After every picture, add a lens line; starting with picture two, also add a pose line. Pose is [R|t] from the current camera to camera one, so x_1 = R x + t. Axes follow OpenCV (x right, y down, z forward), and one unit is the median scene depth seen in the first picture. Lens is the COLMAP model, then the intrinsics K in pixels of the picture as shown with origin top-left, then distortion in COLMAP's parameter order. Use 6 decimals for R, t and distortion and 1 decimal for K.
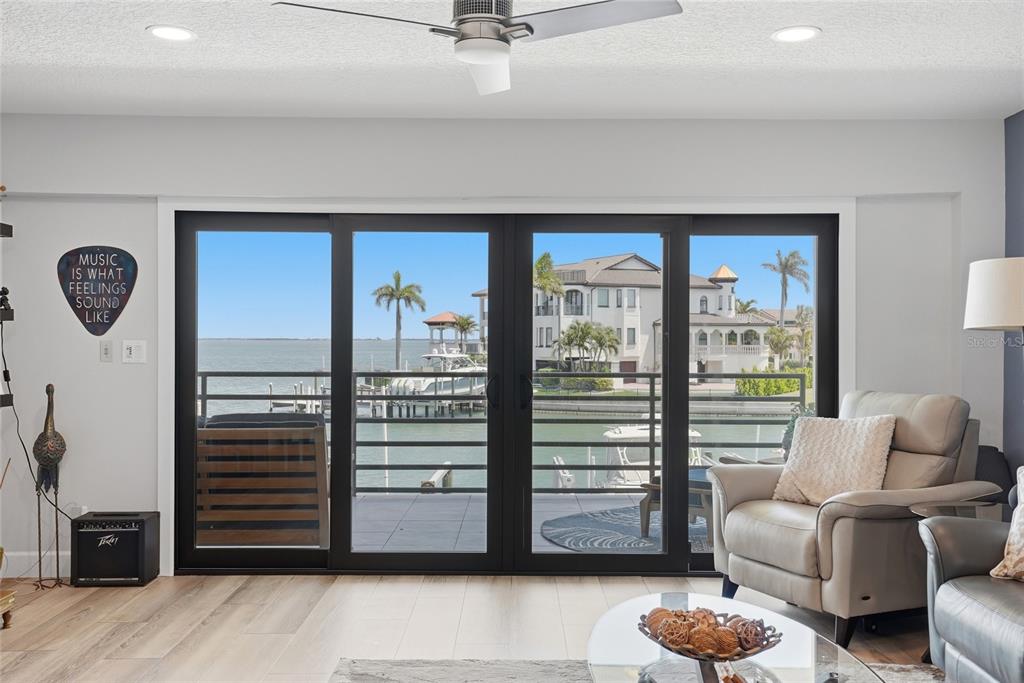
lens RADIAL K [[989.3, 0, 510.6], [0, 989.3, 342.6], [0, 0, 1]] dist [0.096259, 0.003742]
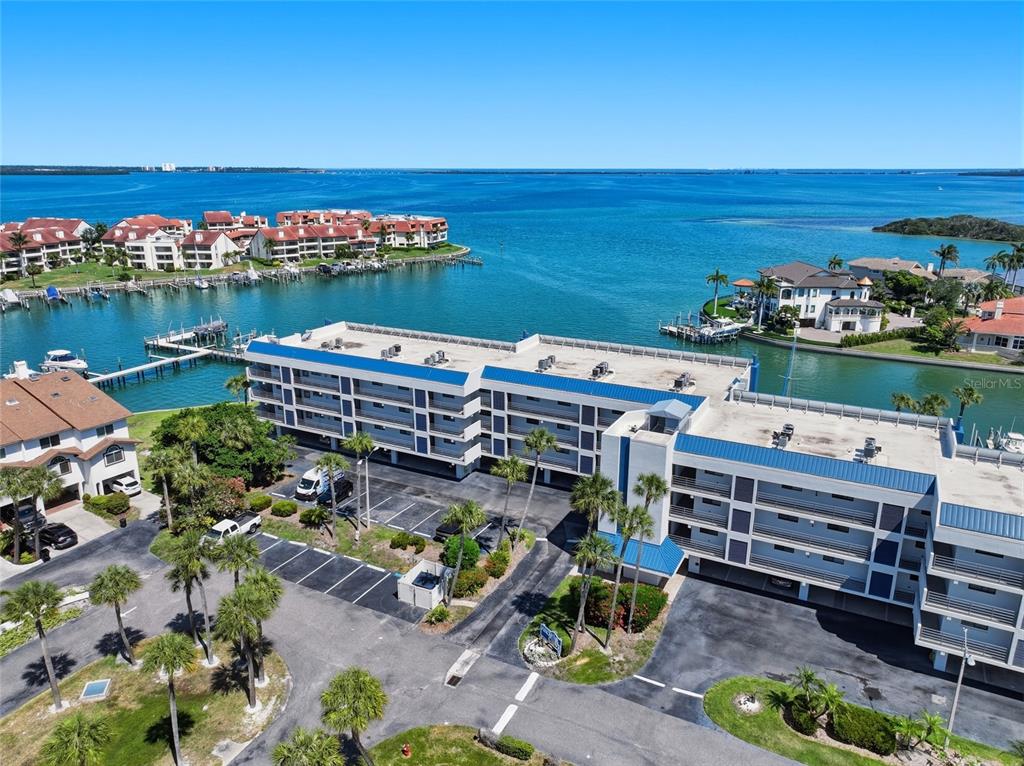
lens RADIAL K [[720.7, 0, 513.3], [0, 720.7, 378.1], [0, 0, 1]] dist [0.001582, 0.004023]
pose [[0.890004, 0.127773, -0.437684, 0.258604], [-0.002694, 0.961389, 0.275179, -0.316556], [0.455945, -0.243732, 0.855985, -0.828336]]
